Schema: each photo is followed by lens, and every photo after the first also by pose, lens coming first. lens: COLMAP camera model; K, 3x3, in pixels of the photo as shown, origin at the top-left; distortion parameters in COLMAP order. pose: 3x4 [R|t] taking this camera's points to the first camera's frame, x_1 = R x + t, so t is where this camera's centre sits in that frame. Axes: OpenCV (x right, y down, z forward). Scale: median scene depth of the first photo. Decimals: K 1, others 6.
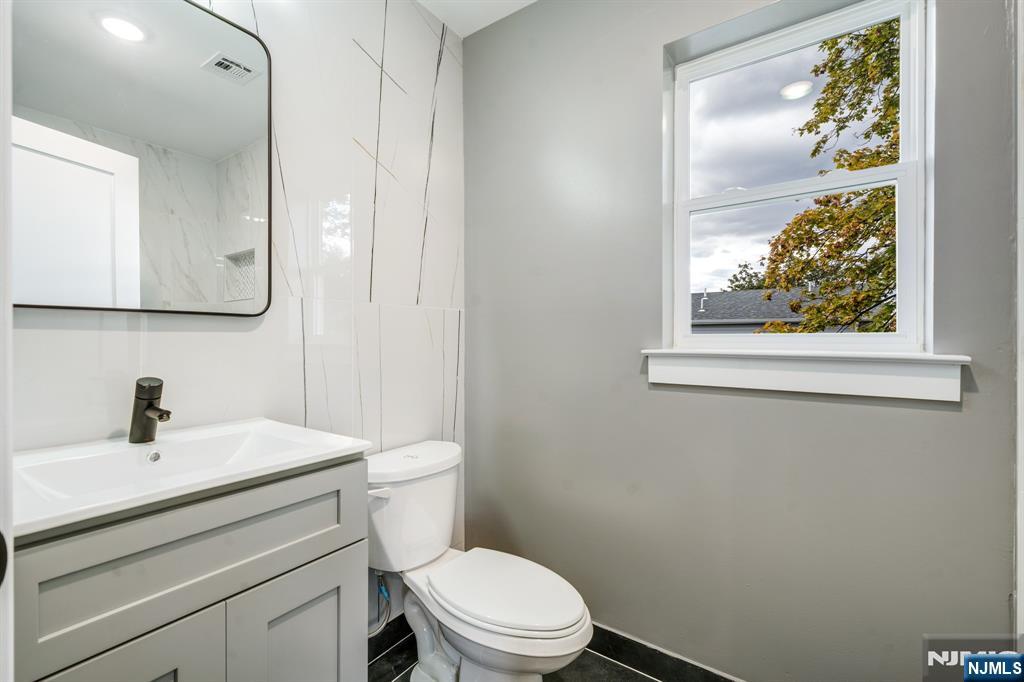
lens RADIAL K [[446.4, 0, 512.5], [0, 446.4, 345.7], [0, 0, 1]] dist [0.016212, 0.000225]
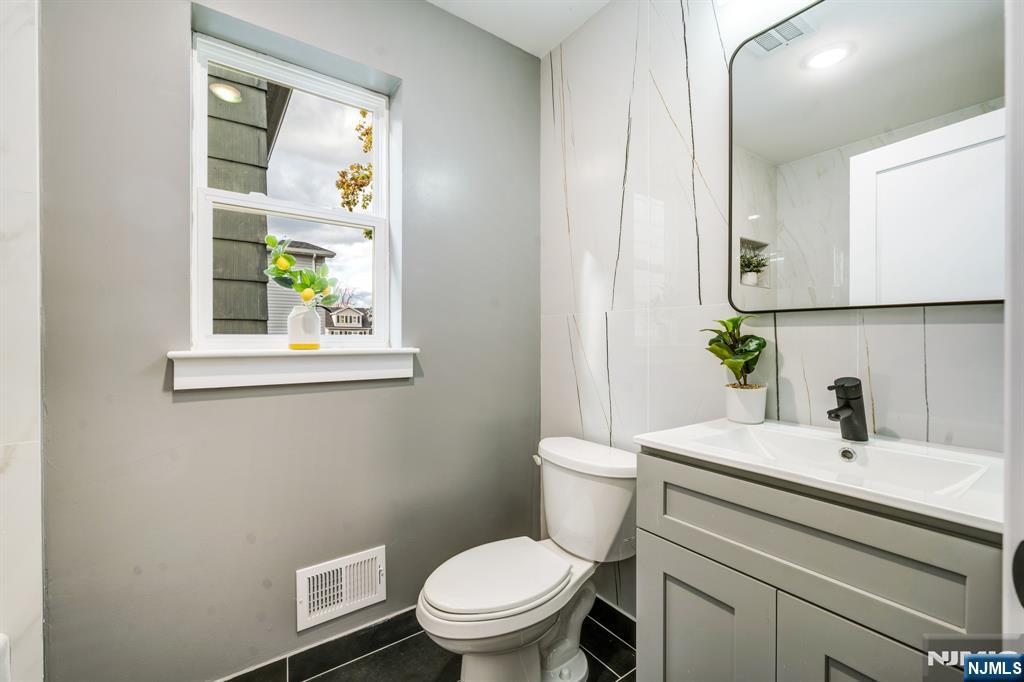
lens RADIAL K [[418.5, 0, 508.4], [0, 418.5, 338.7], [0, 0, 1]] dist [0.000554, 0.000024]
pose [[0.335910, -0.002258, 0.941891, -0.264134], [0.019193, 0.999806, -0.004448, -0.001886], [-0.941698, 0.019572, 0.335888, 0.191063]]
